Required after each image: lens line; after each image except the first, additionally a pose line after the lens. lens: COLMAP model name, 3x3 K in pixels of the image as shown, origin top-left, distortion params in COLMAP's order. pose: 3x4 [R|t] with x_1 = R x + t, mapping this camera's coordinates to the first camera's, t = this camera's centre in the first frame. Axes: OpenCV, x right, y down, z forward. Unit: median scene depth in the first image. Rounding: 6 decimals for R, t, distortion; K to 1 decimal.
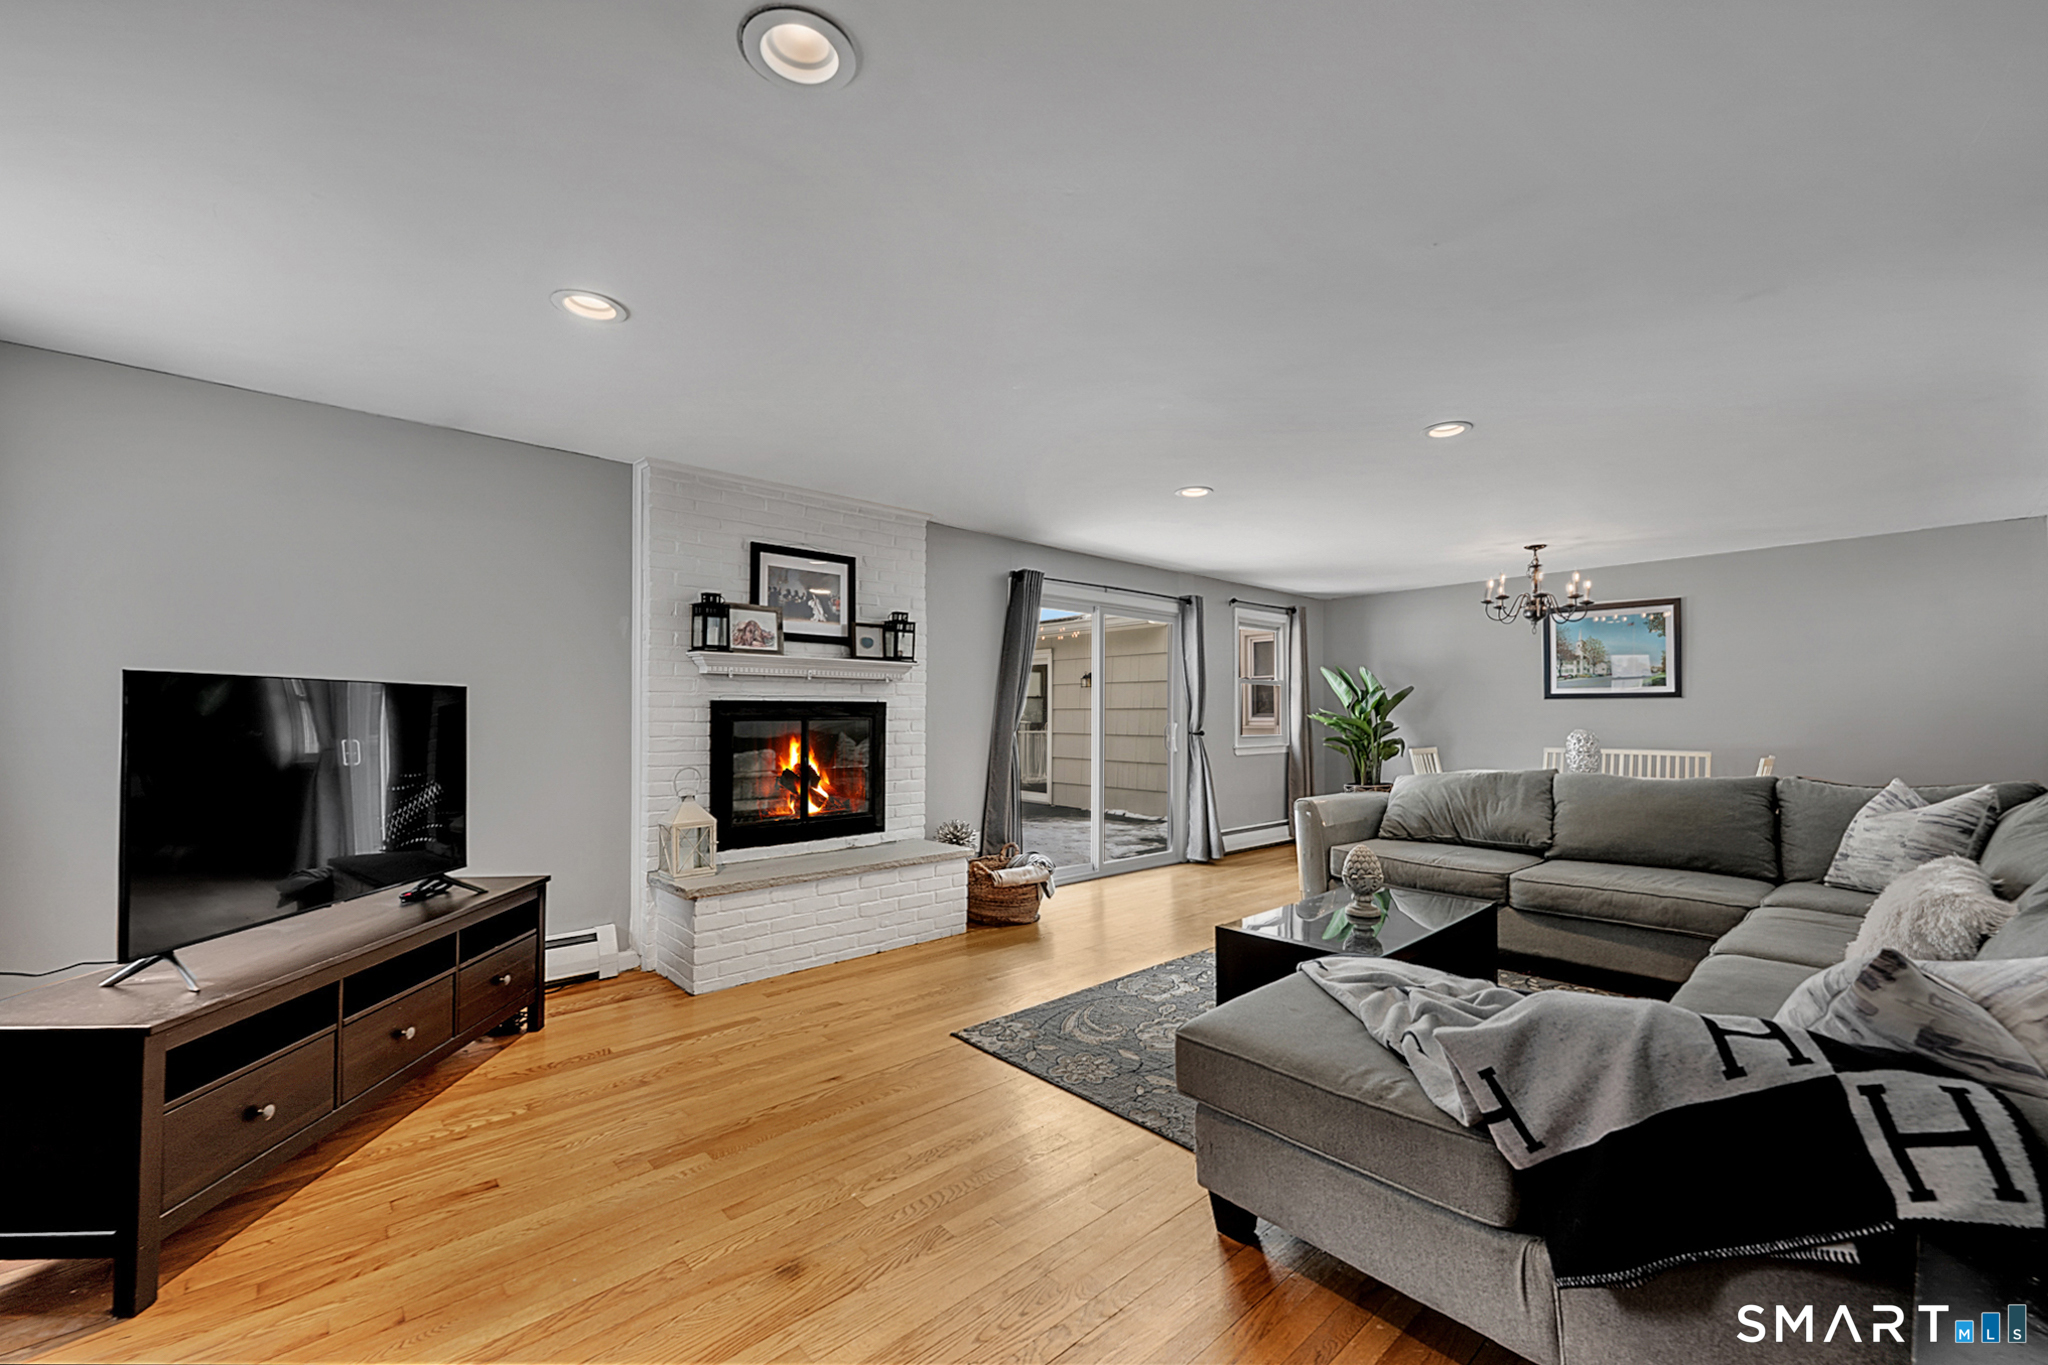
lens RADIAL K [[825.4, 0, 1020.1], [0, 825.4, 717.7], [0, 0, 1]] dist [0.000581, -0.000101]
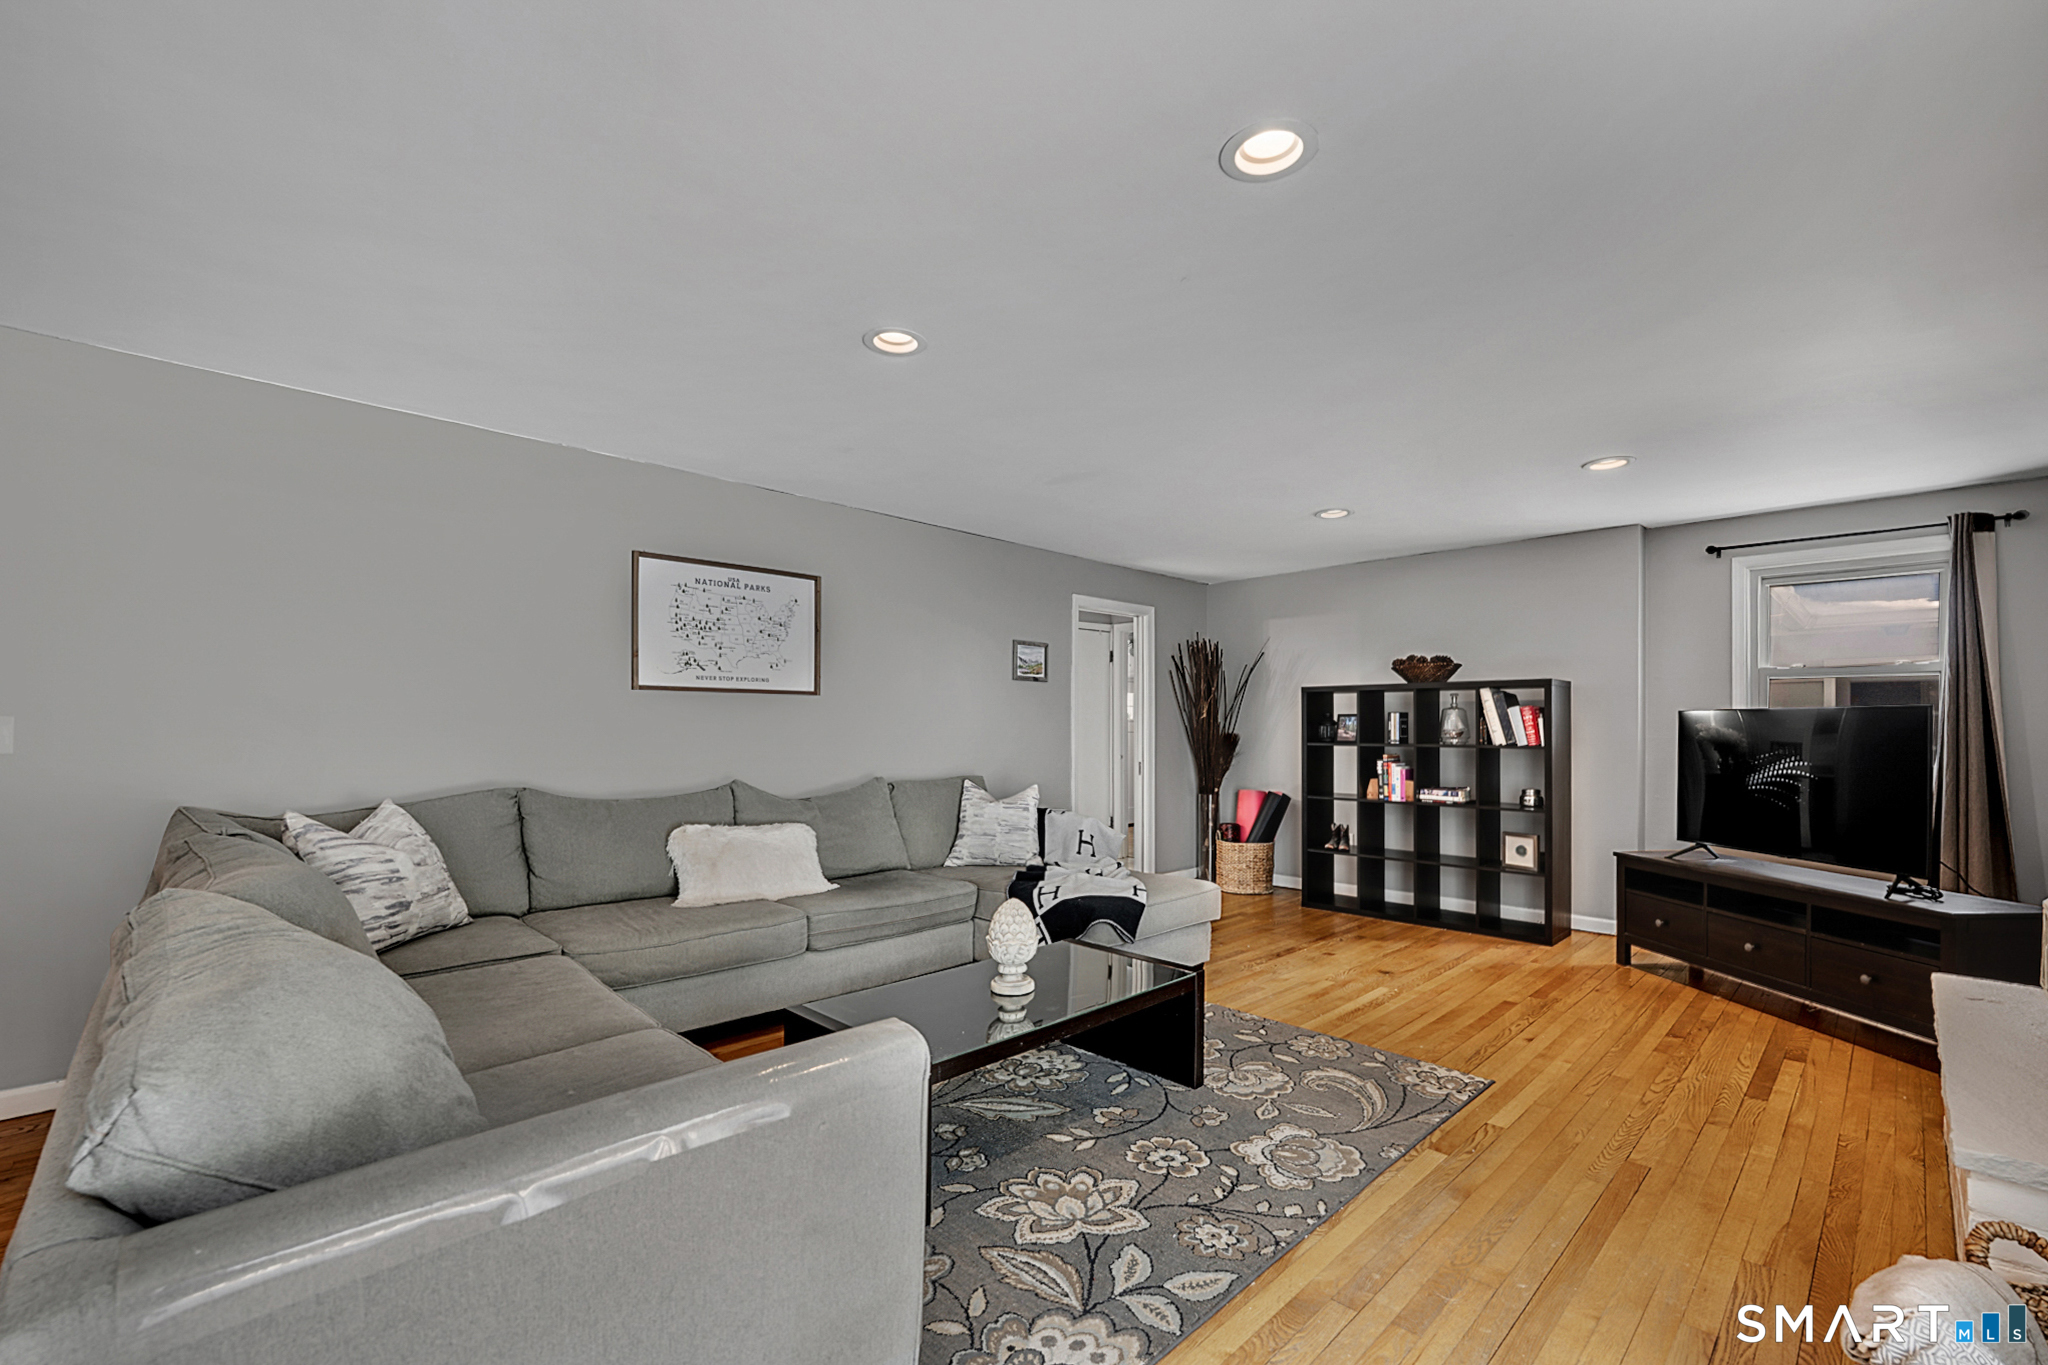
lens RADIAL K [[825.4, 0, 1020.1], [0, 825.4, 717.7], [0, 0, 1]] dist [0.000581, -0.000101]
pose [[-0.999583, -0.007398, -0.027925, 0.468627], [-0.007133, 0.999928, -0.009599, -0.002087], [0.027994, -0.009396, -0.999564, 1.916462]]
